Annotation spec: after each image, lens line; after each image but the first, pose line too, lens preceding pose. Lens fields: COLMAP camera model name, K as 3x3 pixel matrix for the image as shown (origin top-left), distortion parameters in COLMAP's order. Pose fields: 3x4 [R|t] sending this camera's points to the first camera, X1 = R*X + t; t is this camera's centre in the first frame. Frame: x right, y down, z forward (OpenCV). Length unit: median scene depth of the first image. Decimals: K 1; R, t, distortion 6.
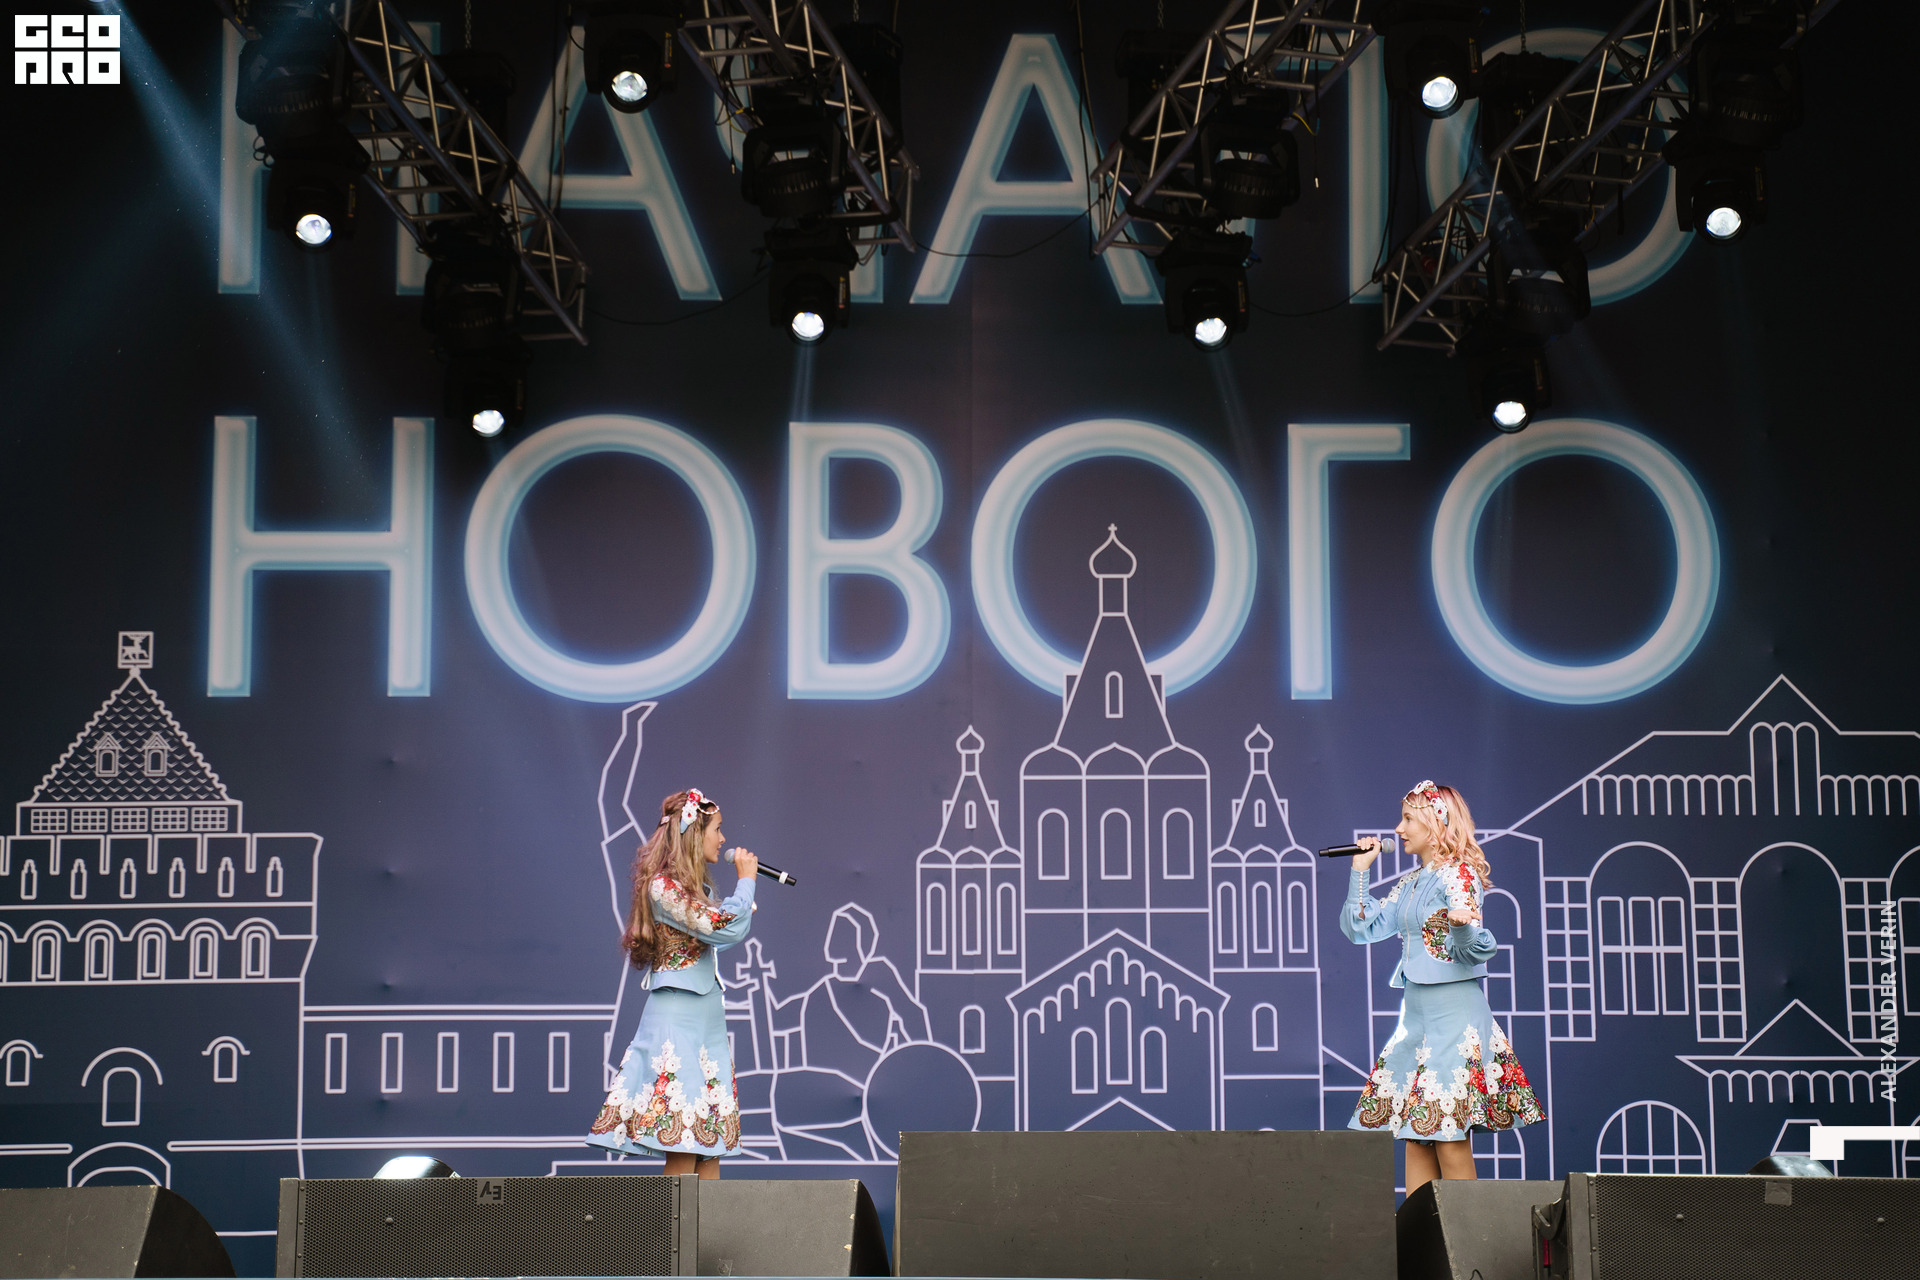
lens RADIAL K [[4181.8, 0, 1004.4], [0, 4181.8, 649.3], [0, 0, 1]] dist [0.250150, 0.000000]
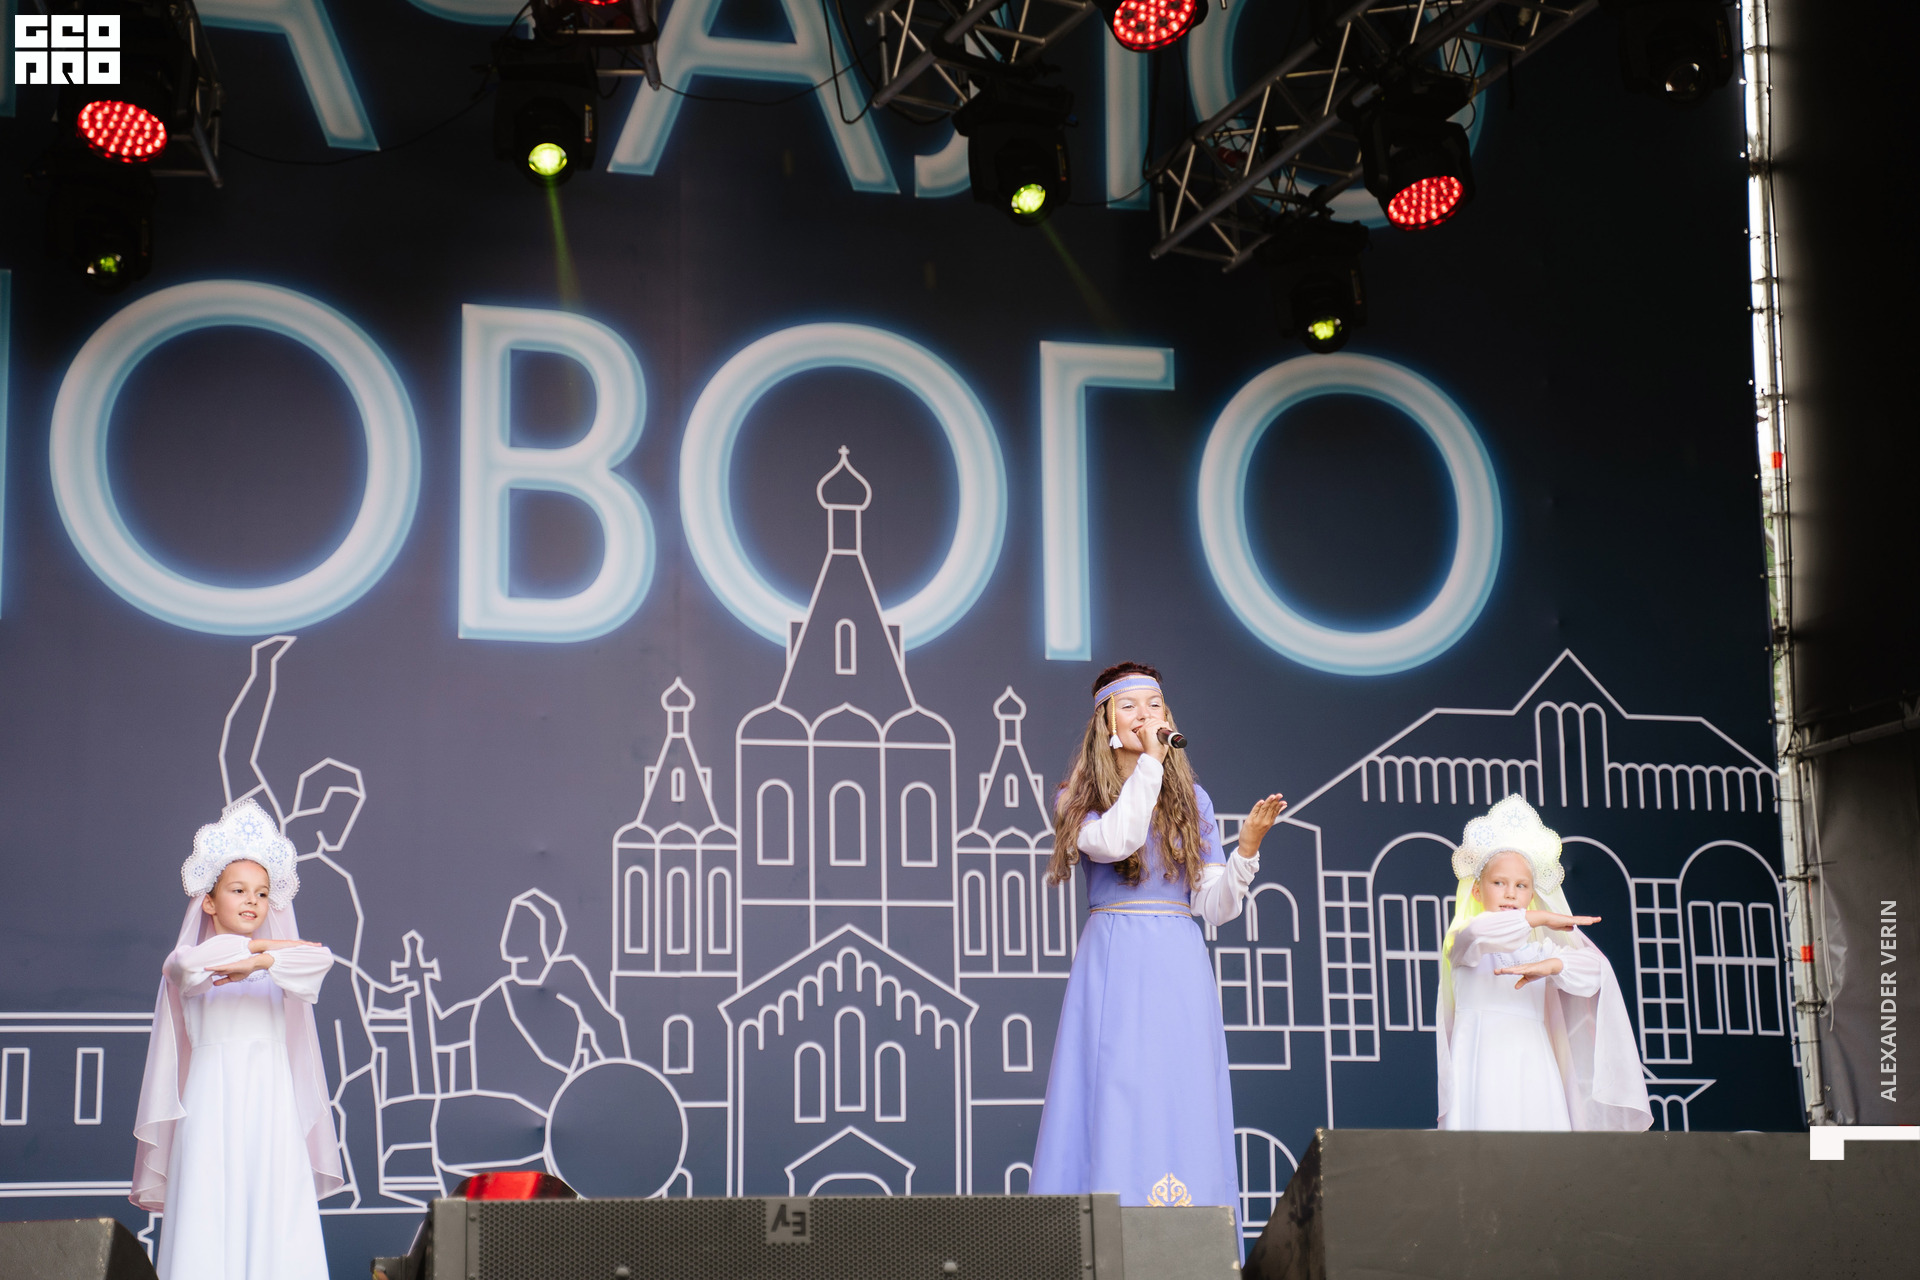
lens RADIAL K [[3575.3, 0, 943.4], [0, 3575.3, 639.0], [0, 0, 1]] dist [0.205104, 0.000000]
pose [[0.969263, 0.032111, 0.243923, -0.130763], [-0.021944, 0.998778, -0.044285, 0.040884], [-0.245047, 0.037571, 0.968783, 0.298782]]
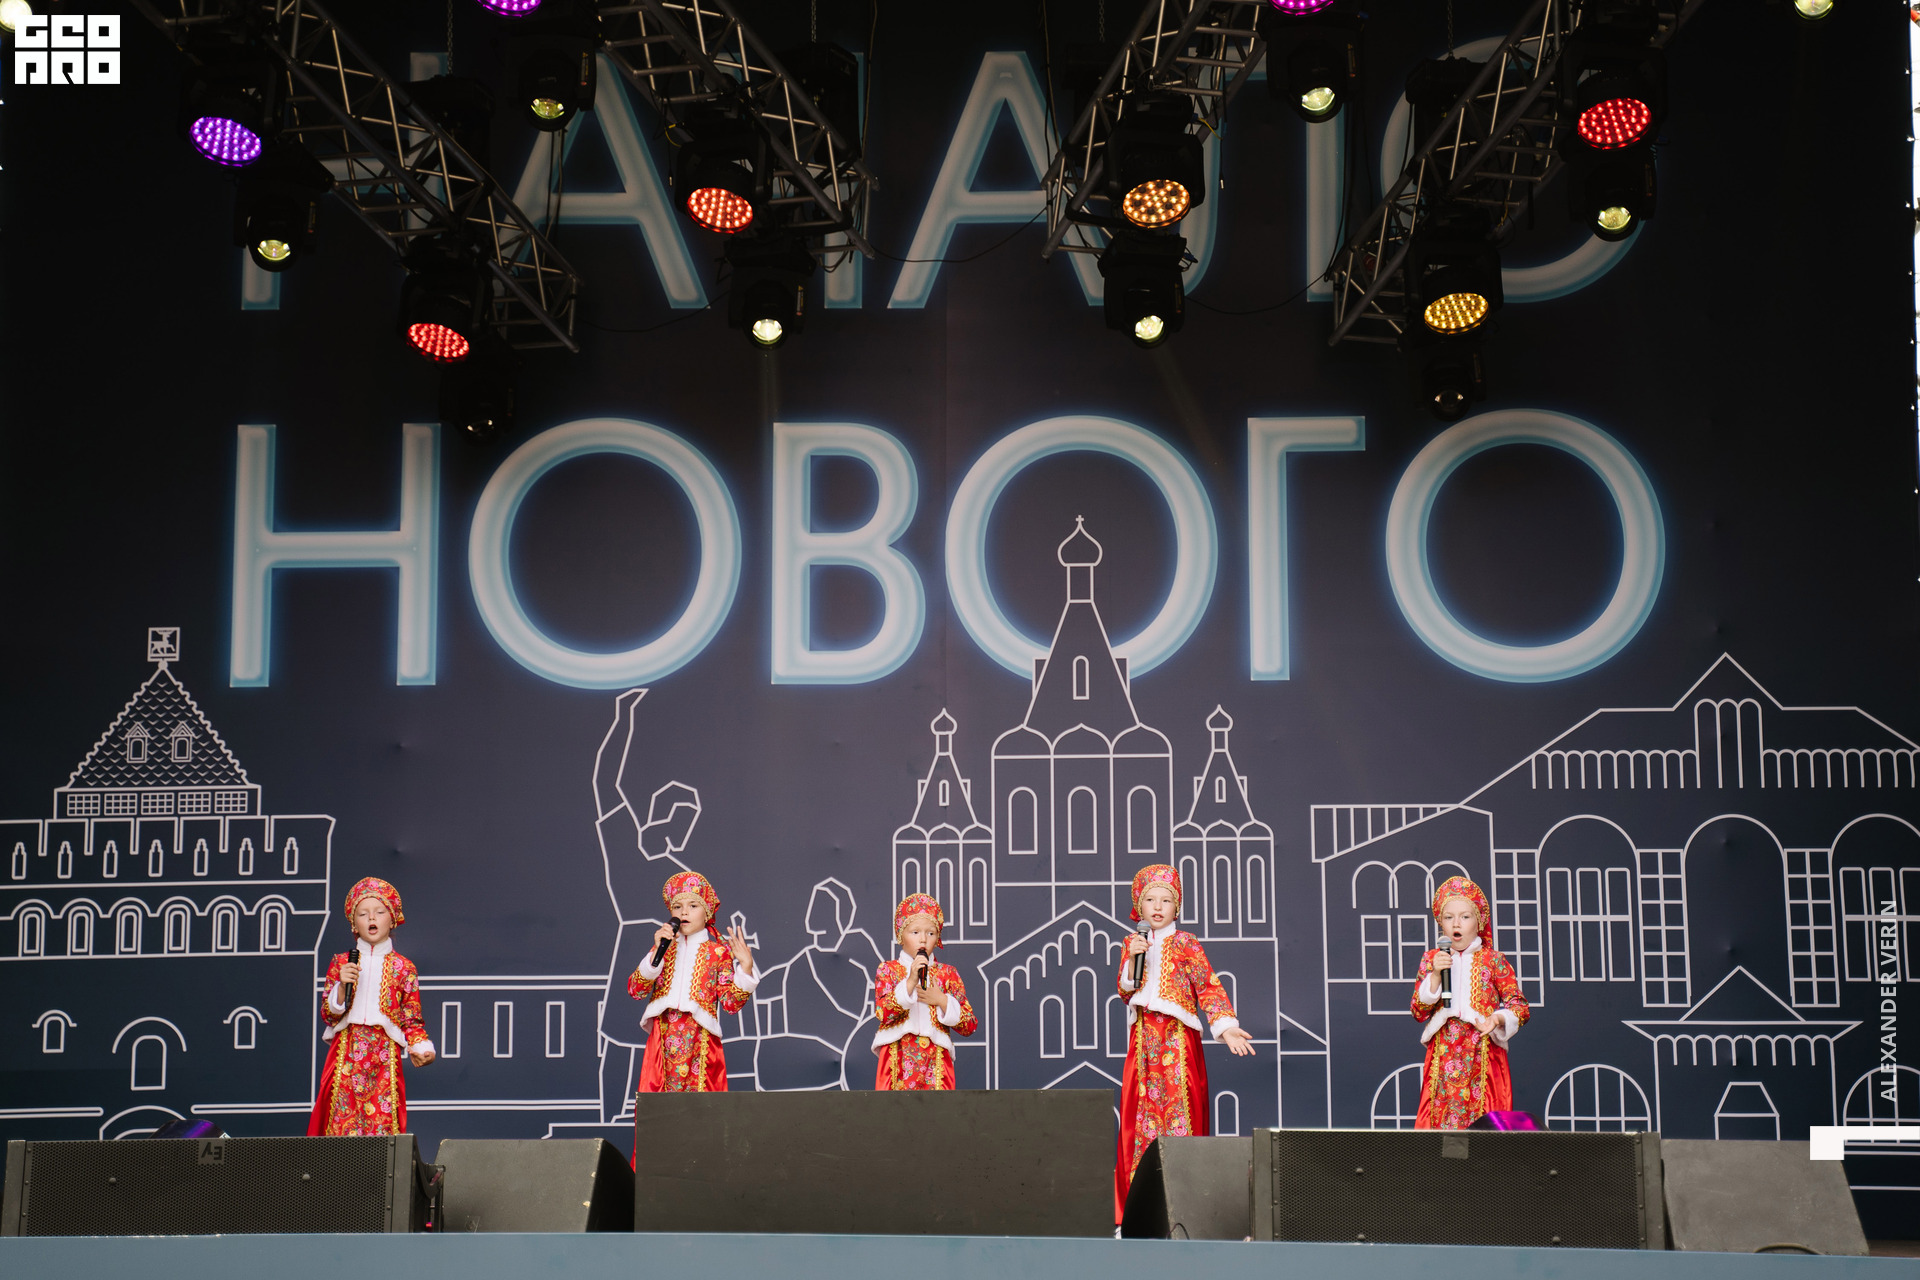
lens RADIAL K [[3887.5, 0, 1037.2], [0, 3887.5, 615.4], [0, 0, 1]] dist [0.226847, 0.000000]
pose [[0.996831, -0.010352, -0.078871, 0.092691], [0.009629, 0.999908, -0.009551, 0.004458], [0.078963, 0.008761, 0.996839, 0.026666]]
